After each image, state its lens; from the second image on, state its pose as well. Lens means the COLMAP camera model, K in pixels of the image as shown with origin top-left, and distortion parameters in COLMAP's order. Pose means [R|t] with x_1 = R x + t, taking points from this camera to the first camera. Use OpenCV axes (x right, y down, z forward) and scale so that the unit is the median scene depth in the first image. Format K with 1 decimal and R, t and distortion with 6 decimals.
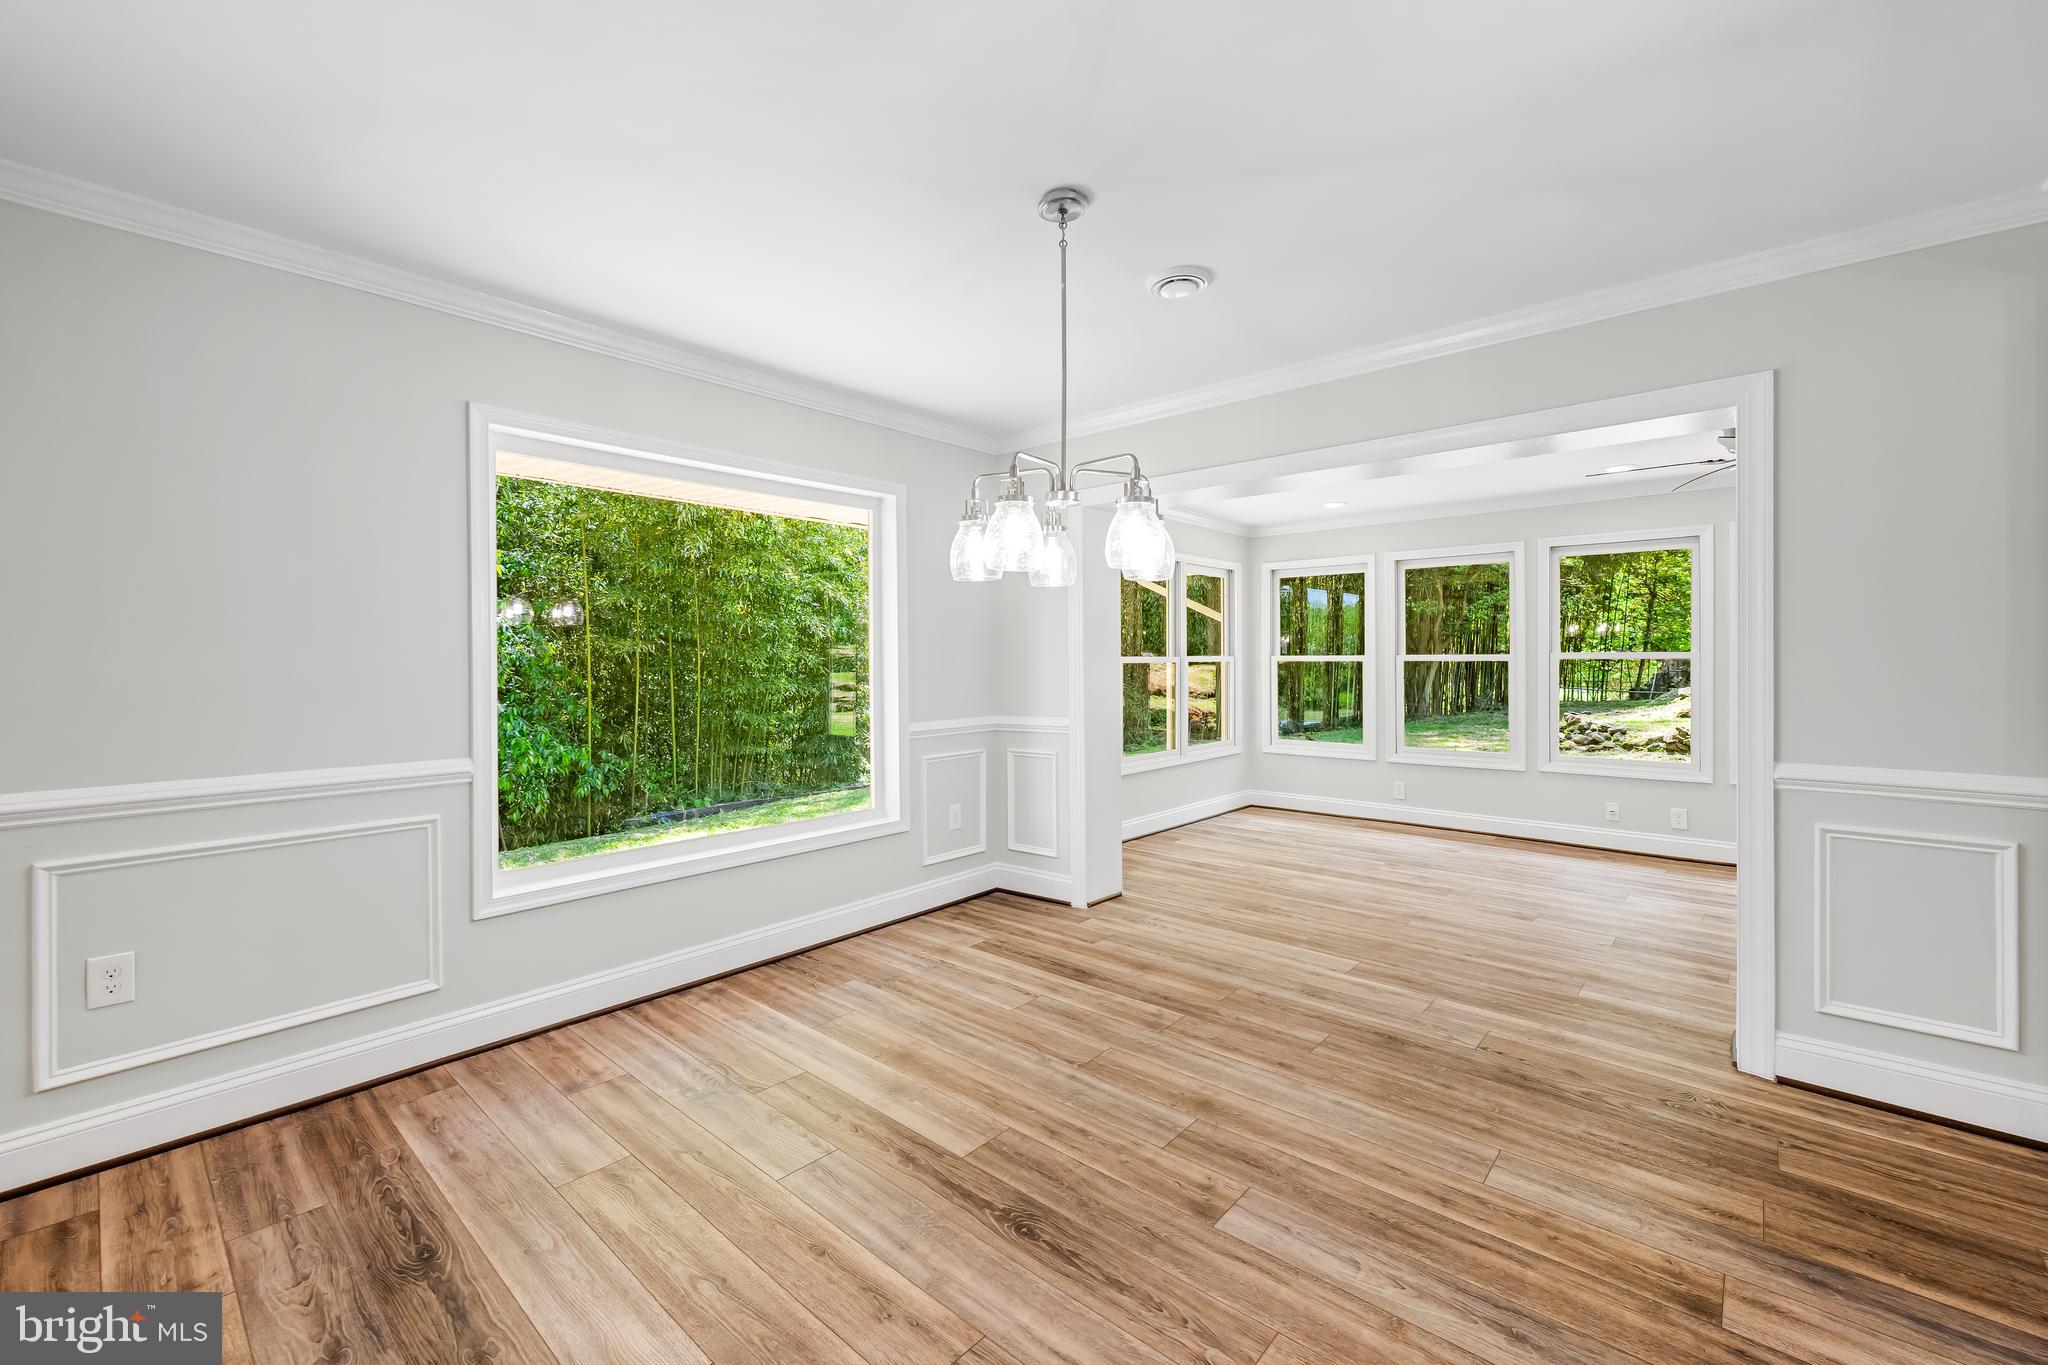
lens RADIAL K [[832.4, 0, 1051.7], [0, 832.4, 657.8], [0, 0, 1]] dist [-0.009206, 0.001933]
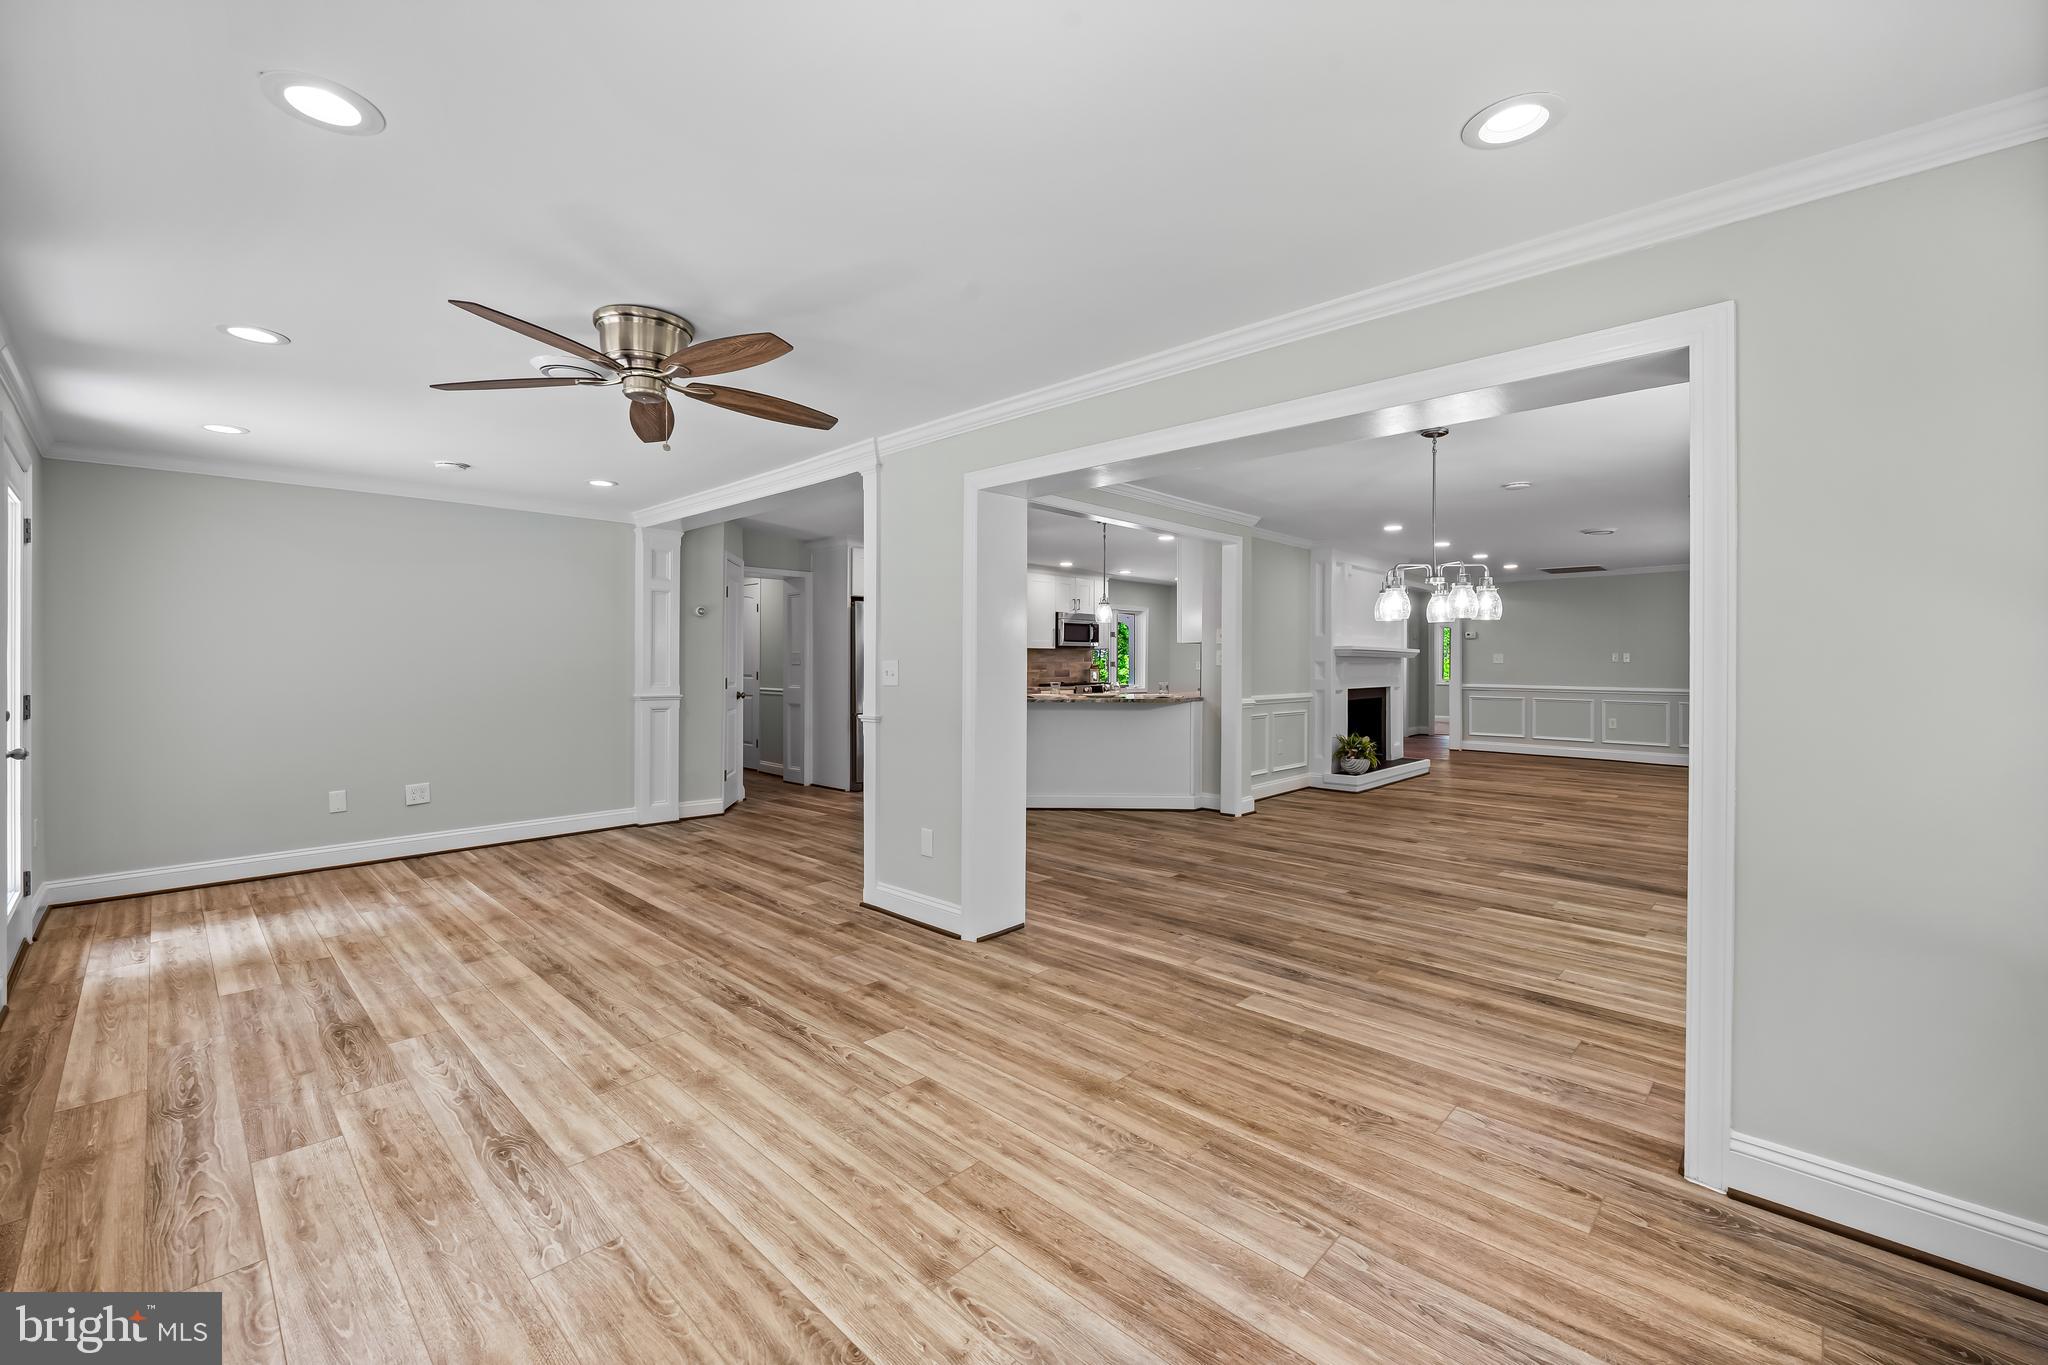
lens RADIAL K [[832.4, 0, 1027.9], [0, 832.4, 647.6], [0, 0, 1]] dist [-0.009206, 0.001933]
pose [[-0.997878, 0.002480, 0.065058, 0.756156], [0.001403, 0.999861, -0.016607, -0.002218], [-0.065090, -0.016480, -0.997743, 2.702889]]
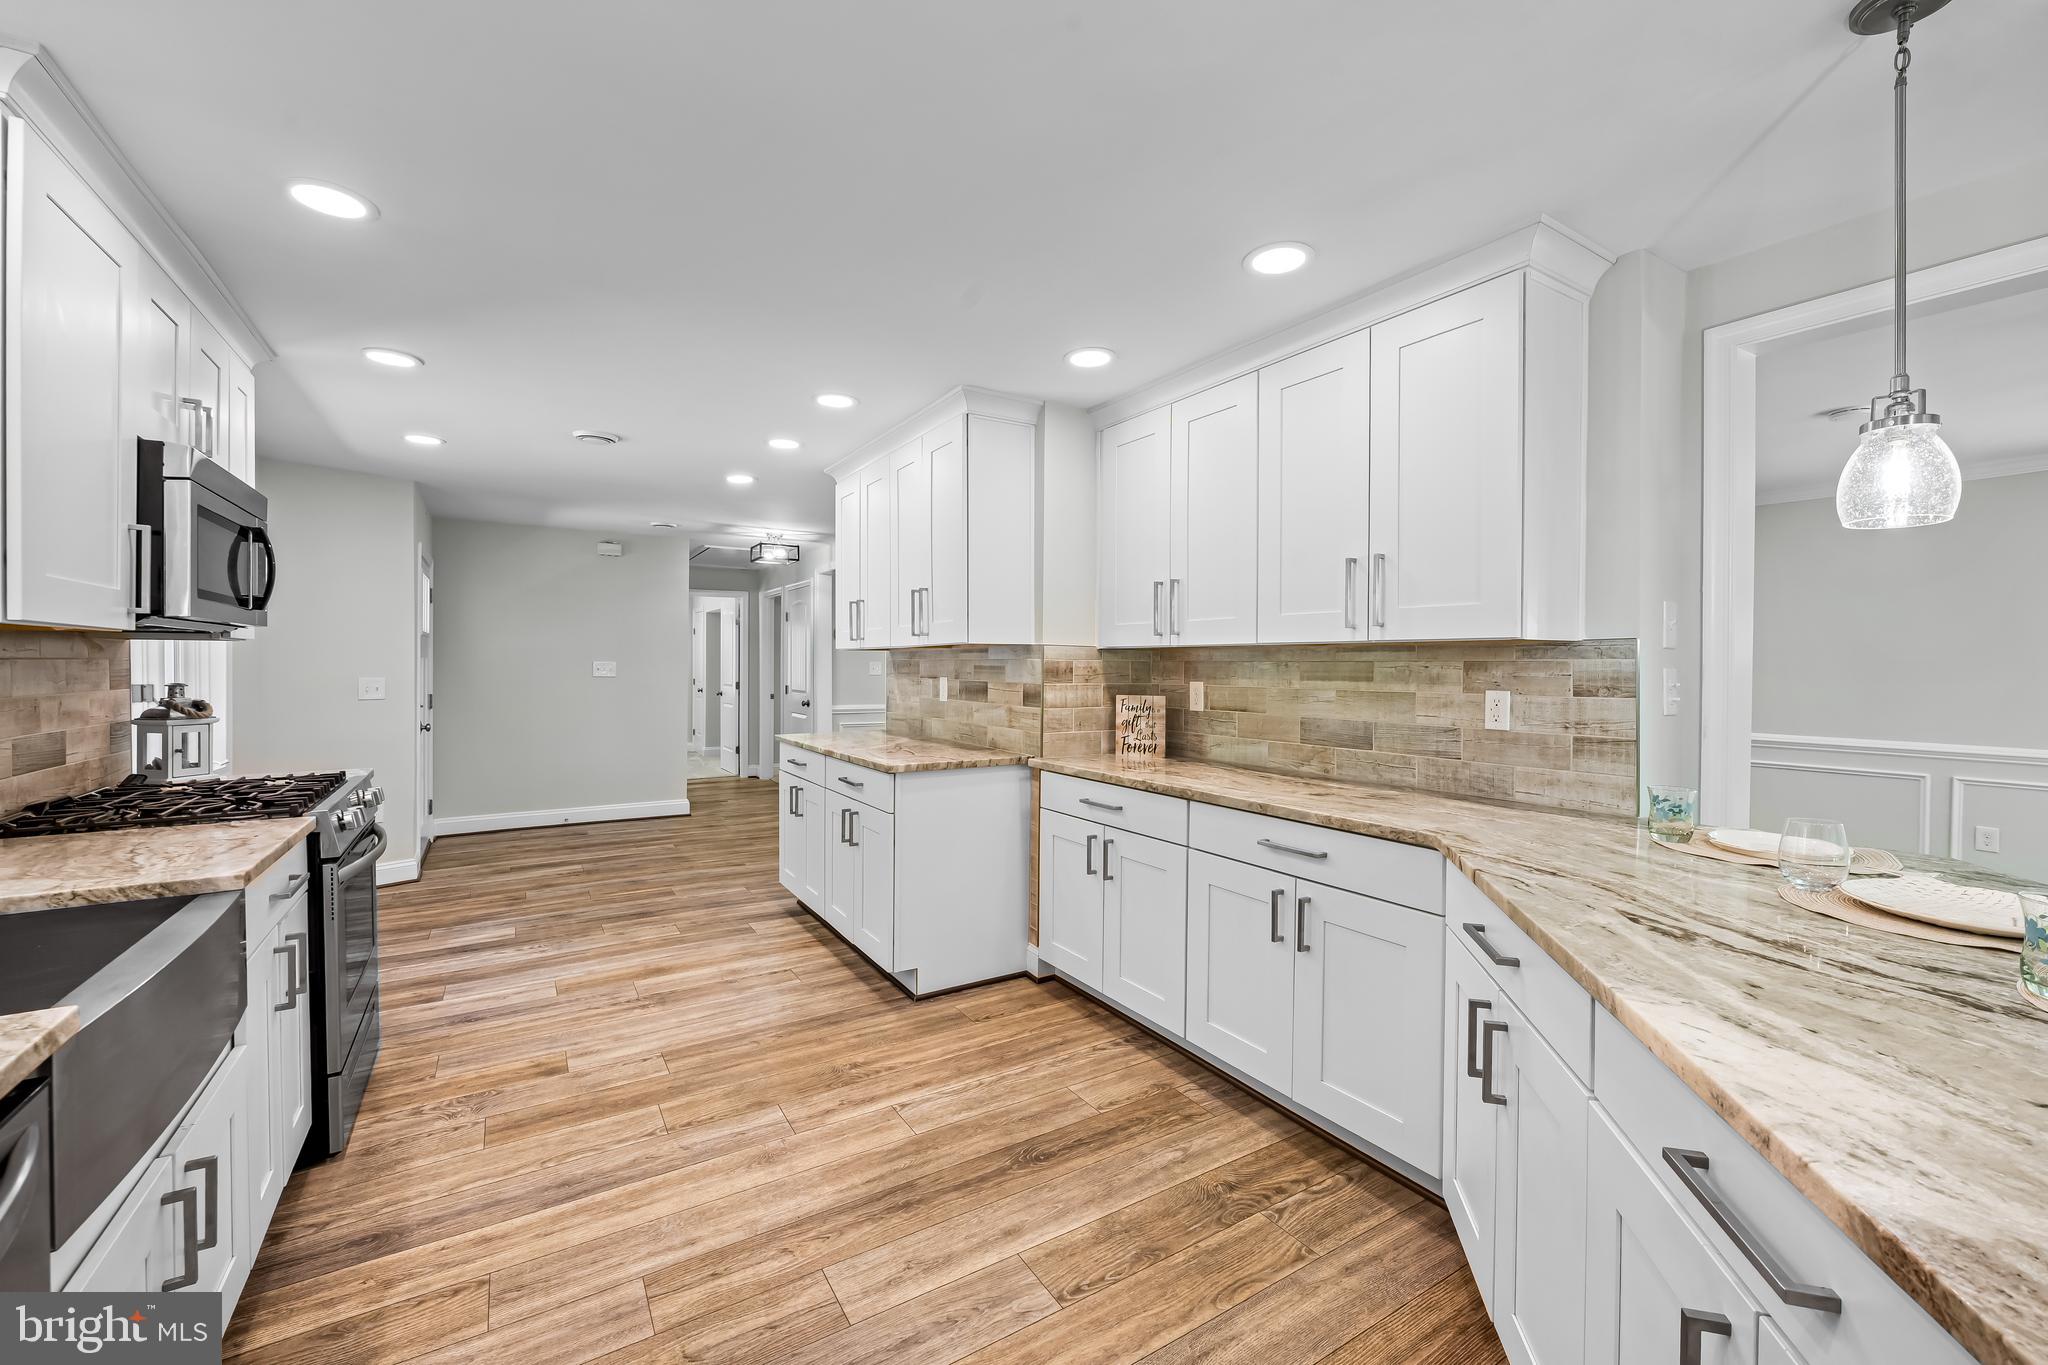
lens RADIAL K [[832.4, 0, 1020.1], [0, 832.4, 669.6], [0, 0, 1]] dist [-0.009206, 0.001933]
pose [[-0.316942, 0.006644, -0.948422, 1.402912], [-0.002577, 0.999966, 0.007866, -0.040710], [0.948441, 0.004937, -0.316914, -0.606323]]
